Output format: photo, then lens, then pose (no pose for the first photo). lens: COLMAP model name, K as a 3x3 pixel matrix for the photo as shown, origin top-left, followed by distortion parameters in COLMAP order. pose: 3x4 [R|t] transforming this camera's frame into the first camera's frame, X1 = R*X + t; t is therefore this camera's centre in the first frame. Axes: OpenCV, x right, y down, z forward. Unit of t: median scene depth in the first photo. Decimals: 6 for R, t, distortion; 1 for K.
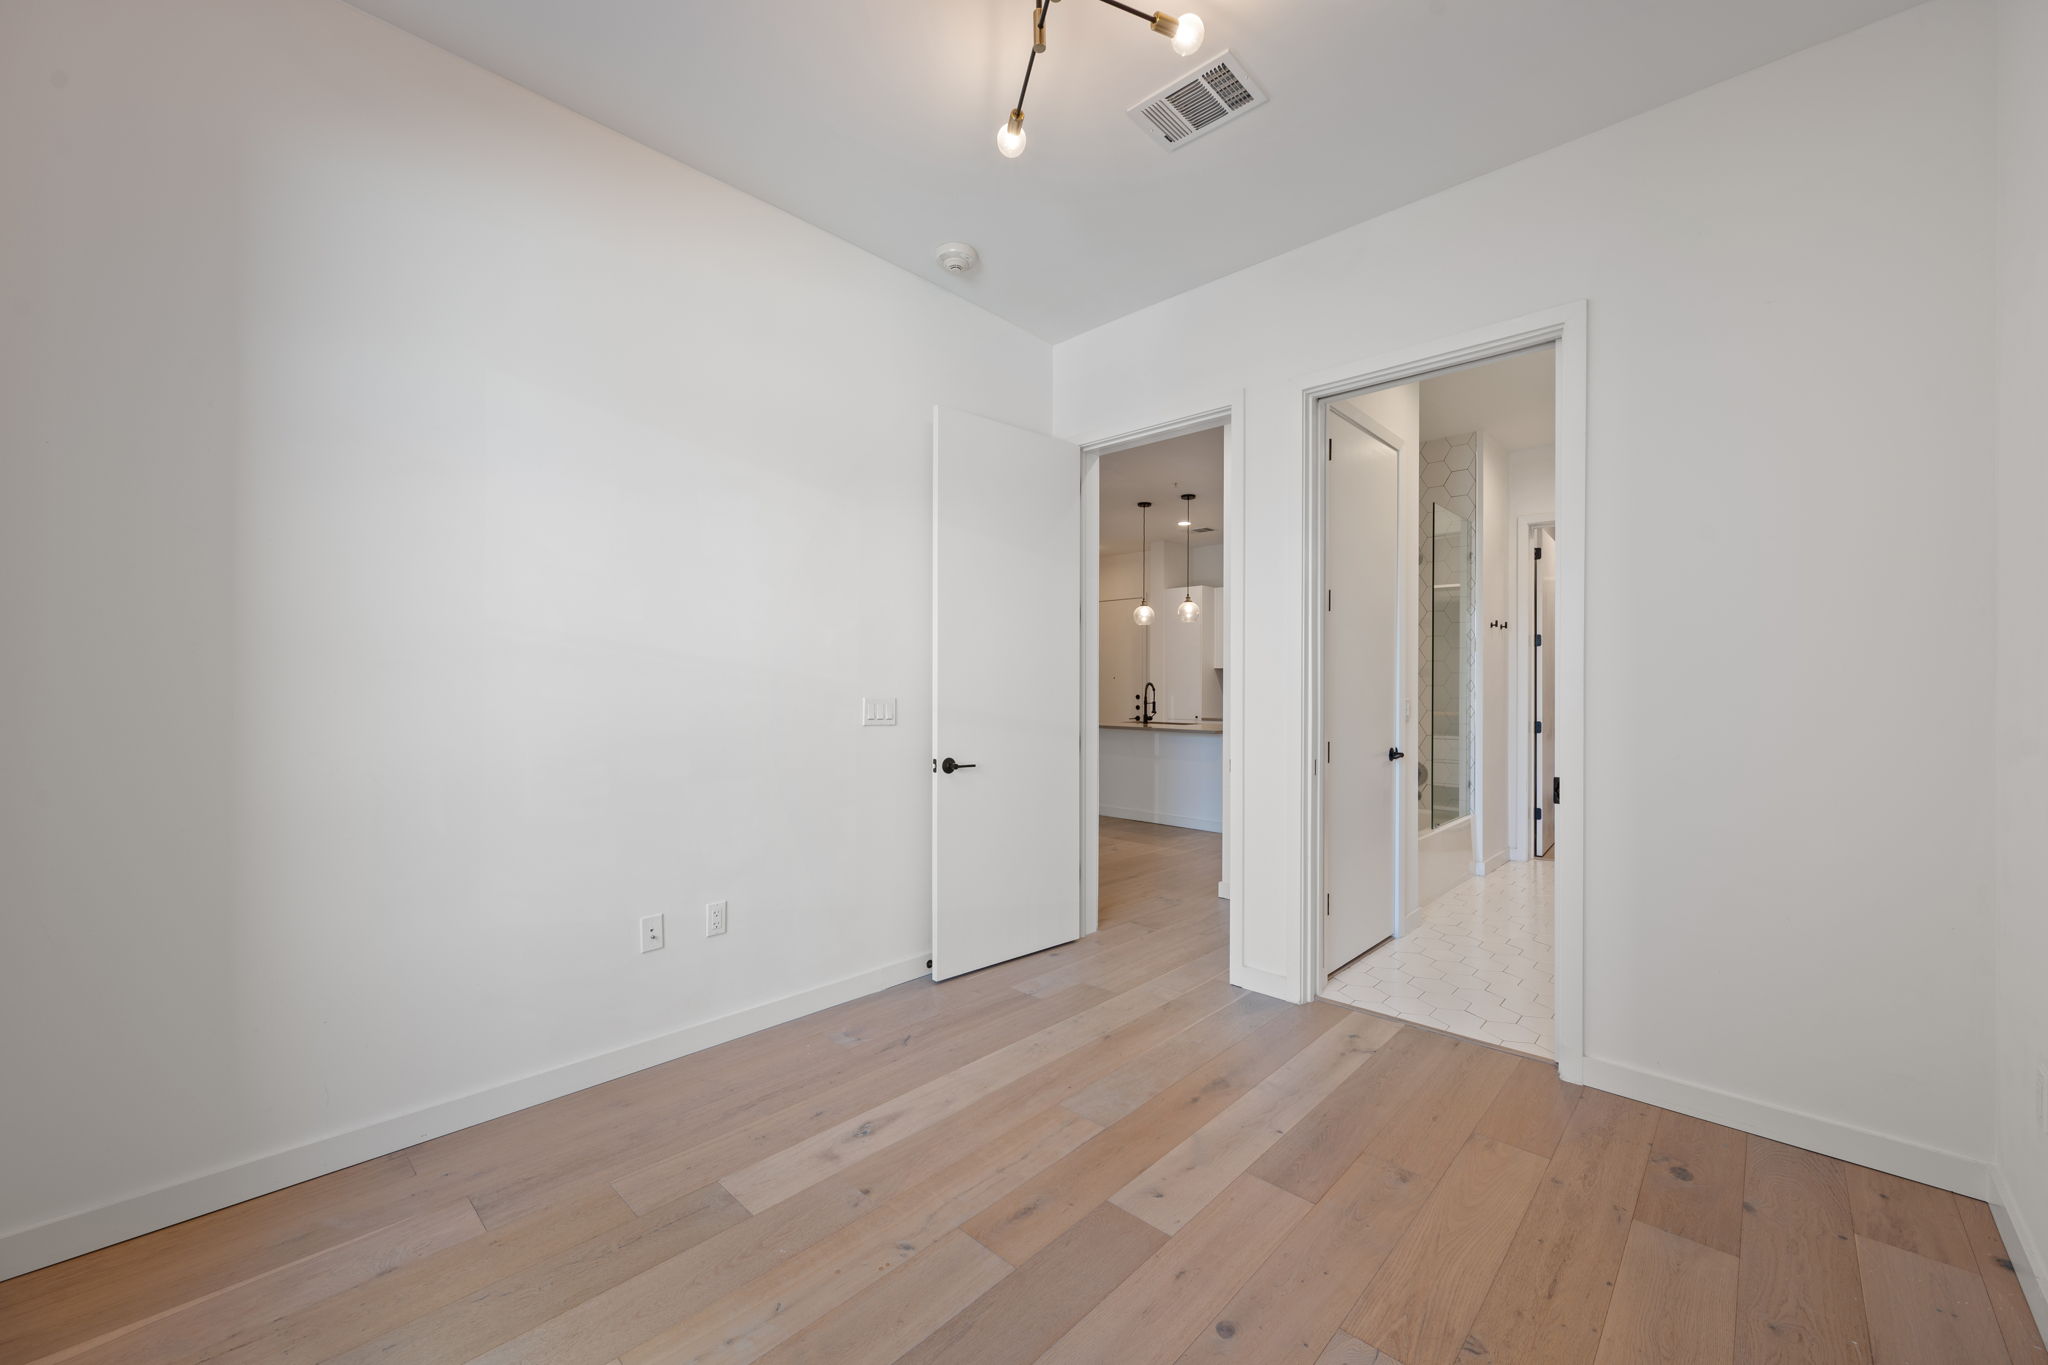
lens RADIAL K [[785.4, 0, 1024.0], [0, 785.4, 682.5], [0, 0, 1]] dist [-0.000621, 0.000366]
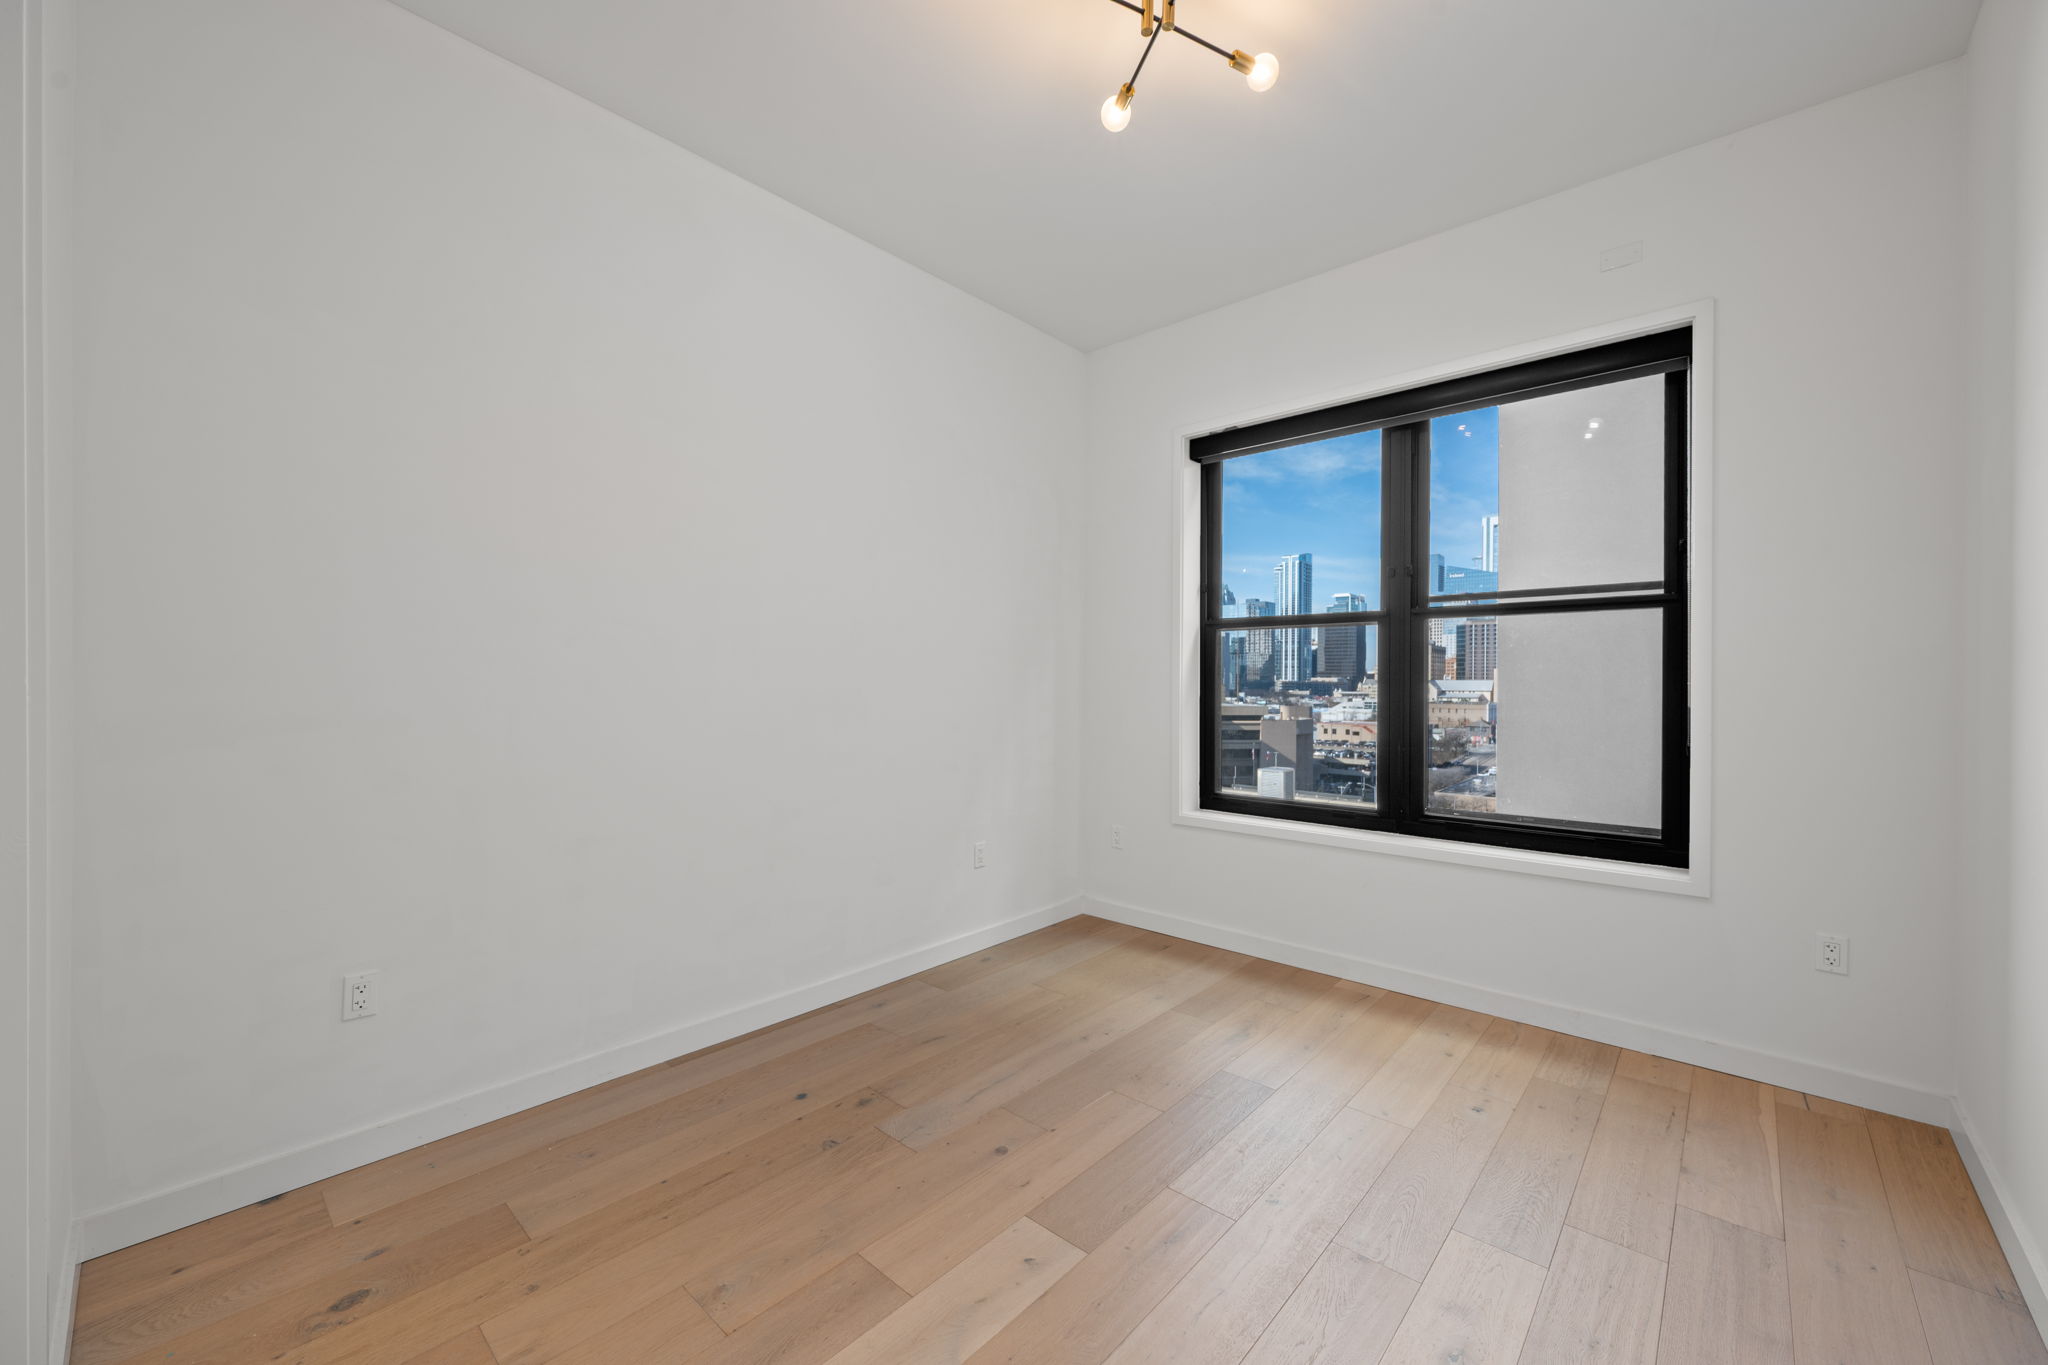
lens RADIAL K [[785.4, 0, 1024.0], [0, 785.4, 682.5], [0, 0, 1]] dist [-0.000621, 0.000366]
pose [[-0.999750, -0.004817, -0.021827, 0.207672], [-0.004847, 0.999987, 0.001296, 0.010045], [0.021821, 0.001401, -0.999761, 1.949144]]
